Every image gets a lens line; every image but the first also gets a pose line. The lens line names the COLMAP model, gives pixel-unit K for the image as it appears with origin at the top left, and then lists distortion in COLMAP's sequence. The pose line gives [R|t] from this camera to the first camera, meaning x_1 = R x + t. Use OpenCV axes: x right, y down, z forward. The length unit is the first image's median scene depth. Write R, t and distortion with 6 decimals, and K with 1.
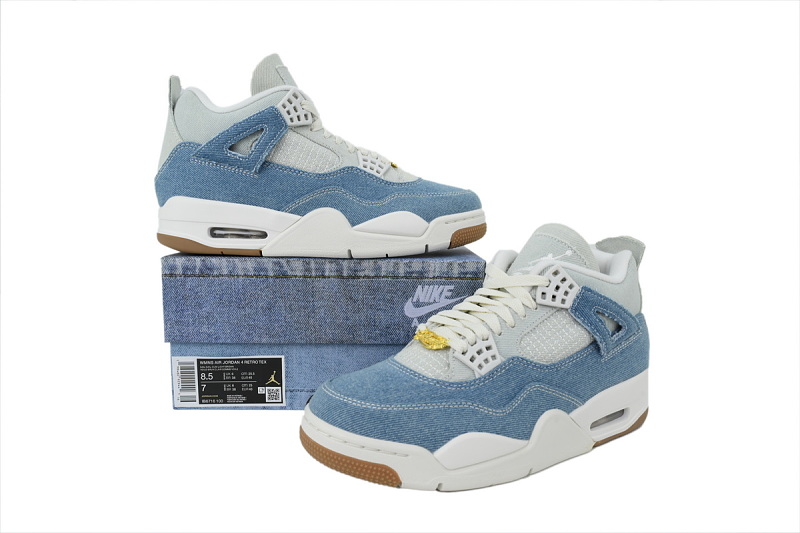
lens RADIAL K [[517.1, 0, 400.0], [0, 517.1, 266.5], [0, 0, 1]] dist [0.001866, 0.000019]
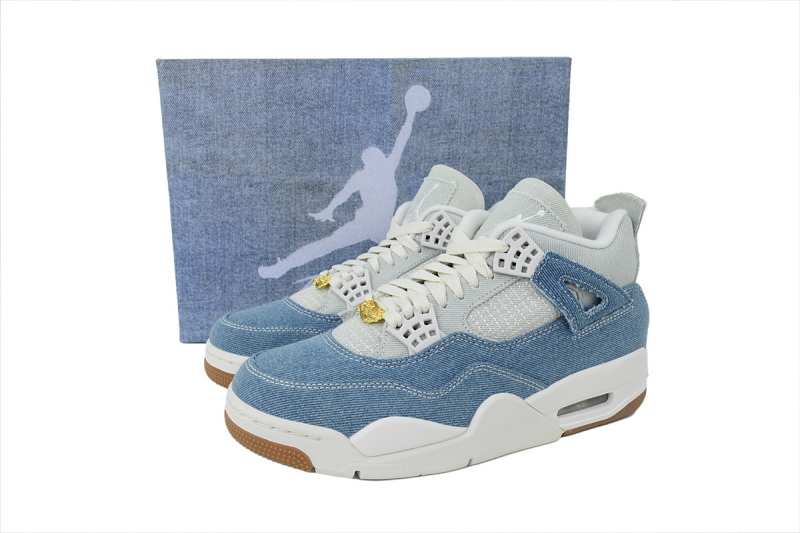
lens RADIAL K [[517.1, 0, 400.0], [0, 517.1, 266.5], [0, 0, 1]] dist [0.001866, 0.000019]
pose [[0.989615, 0.002444, -0.143725, 0.245684], [0.006828, 0.997928, 0.063983, 0.006208], [0.143583, -0.064300, 0.987547, 0.126405]]
